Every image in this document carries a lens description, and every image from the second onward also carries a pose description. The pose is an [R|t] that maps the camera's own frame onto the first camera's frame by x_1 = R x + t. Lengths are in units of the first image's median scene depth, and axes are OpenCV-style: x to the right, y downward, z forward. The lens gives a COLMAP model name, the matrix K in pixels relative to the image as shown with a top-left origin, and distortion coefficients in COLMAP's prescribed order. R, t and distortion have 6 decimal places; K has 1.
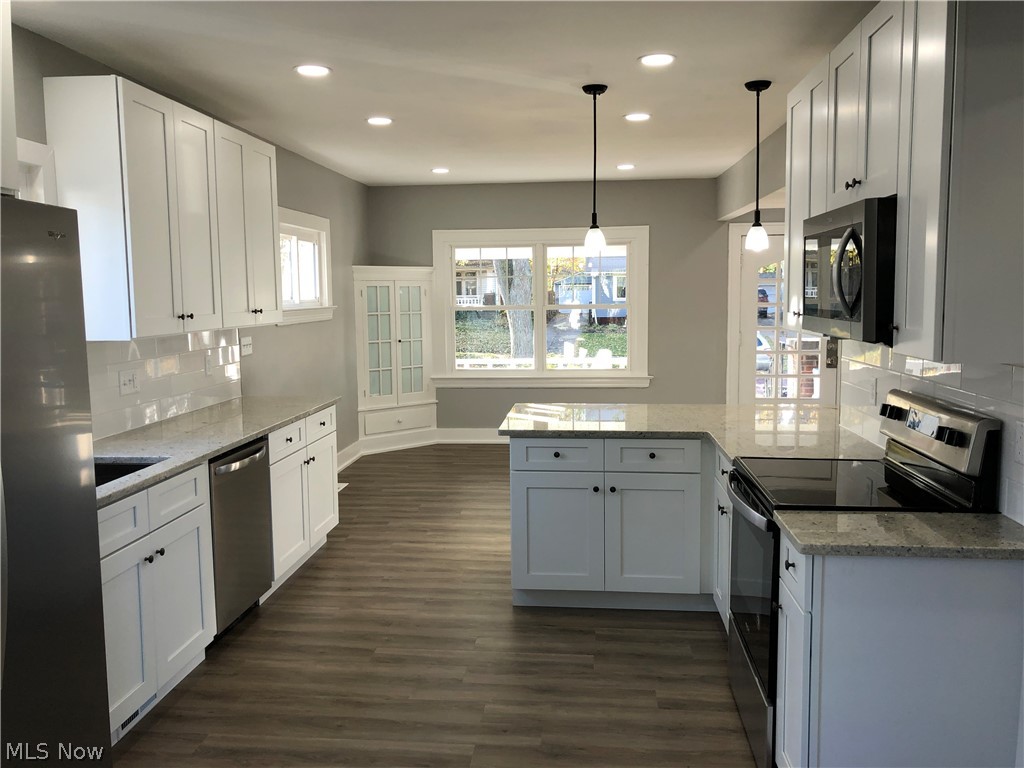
lens RADIAL K [[845.0, 0, 512.2], [0, 845.0, 384.1], [0, 0, 1]] dist [0.014738, -0.008554]
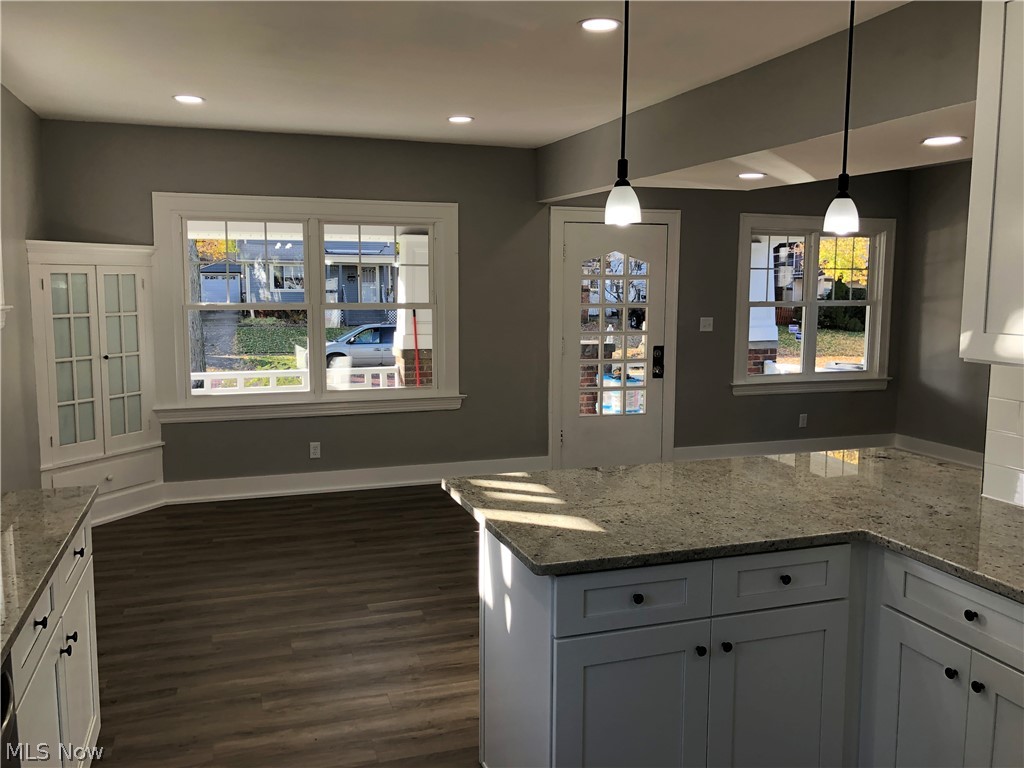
lens RADIAL K [[845.0, 0, 511.5], [0, 845.0, 379.8], [0, 0, 1]] dist [0.014738, -0.008554]
pose [[0.909201, -0.032303, 0.415102, -0.121633], [0.029757, 0.999478, 0.012601, -0.032764], [-0.415292, 0.000895, 0.909688, 0.273097]]
